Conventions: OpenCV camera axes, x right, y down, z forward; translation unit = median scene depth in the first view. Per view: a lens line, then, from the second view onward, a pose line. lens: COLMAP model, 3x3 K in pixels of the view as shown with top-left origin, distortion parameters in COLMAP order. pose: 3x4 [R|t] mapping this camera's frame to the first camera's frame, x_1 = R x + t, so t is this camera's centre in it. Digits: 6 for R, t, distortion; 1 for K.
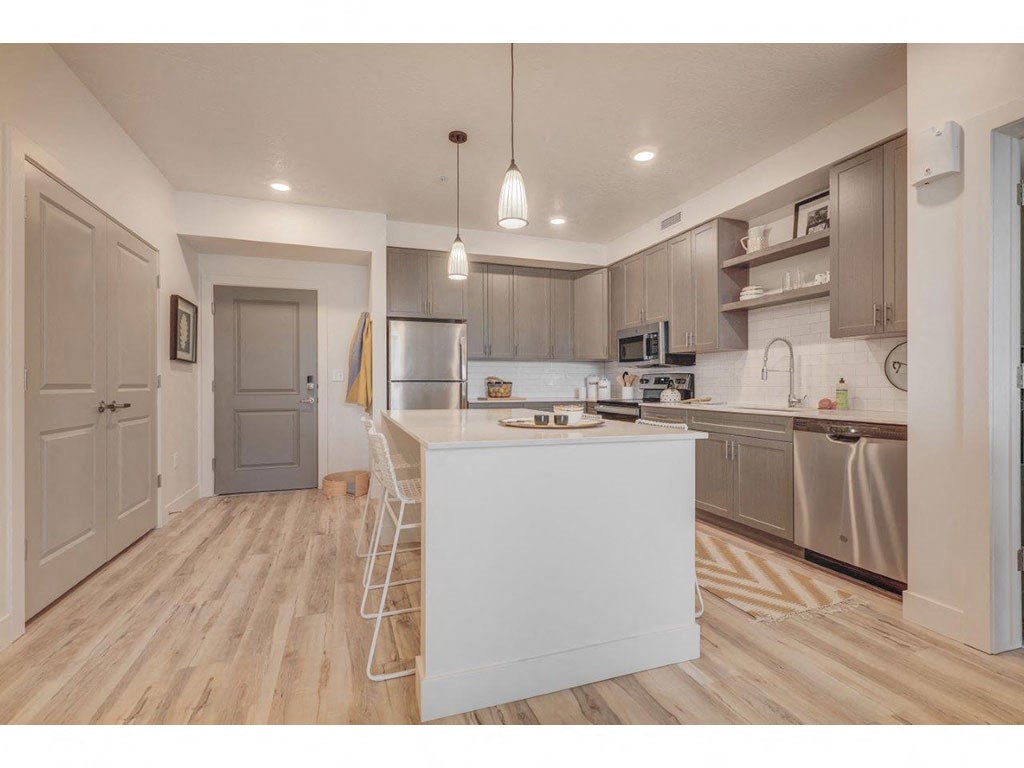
lens RADIAL K [[470.9, 0, 504.0], [0, 470.9, 387.9], [0, 0, 1]] dist [-0.002495, -0.000890]
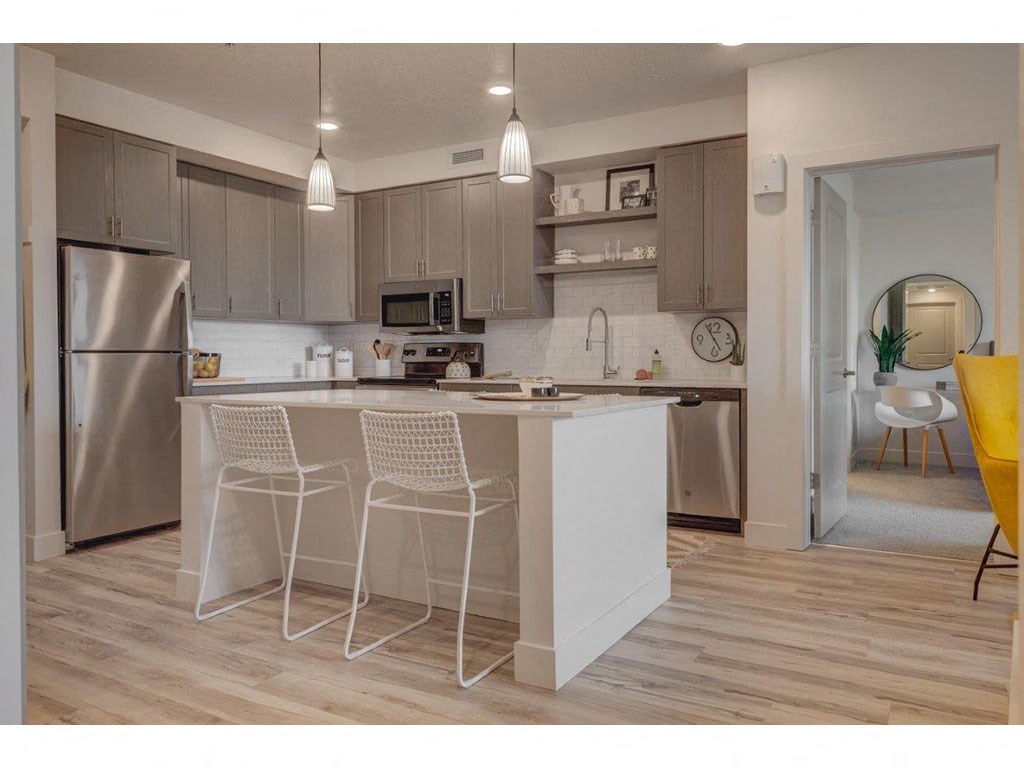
lens RADIAL K [[768.3, 0, 510.2], [0, 768.3, 375.5], [0, 0, 1]] dist [-0.006980, -0.003569]
pose [[0.757400, -0.018267, 0.652696, -0.467604], [0.008664, 0.999802, 0.017928, 0.002797], [-0.652894, -0.007924, 0.757408, -0.061812]]
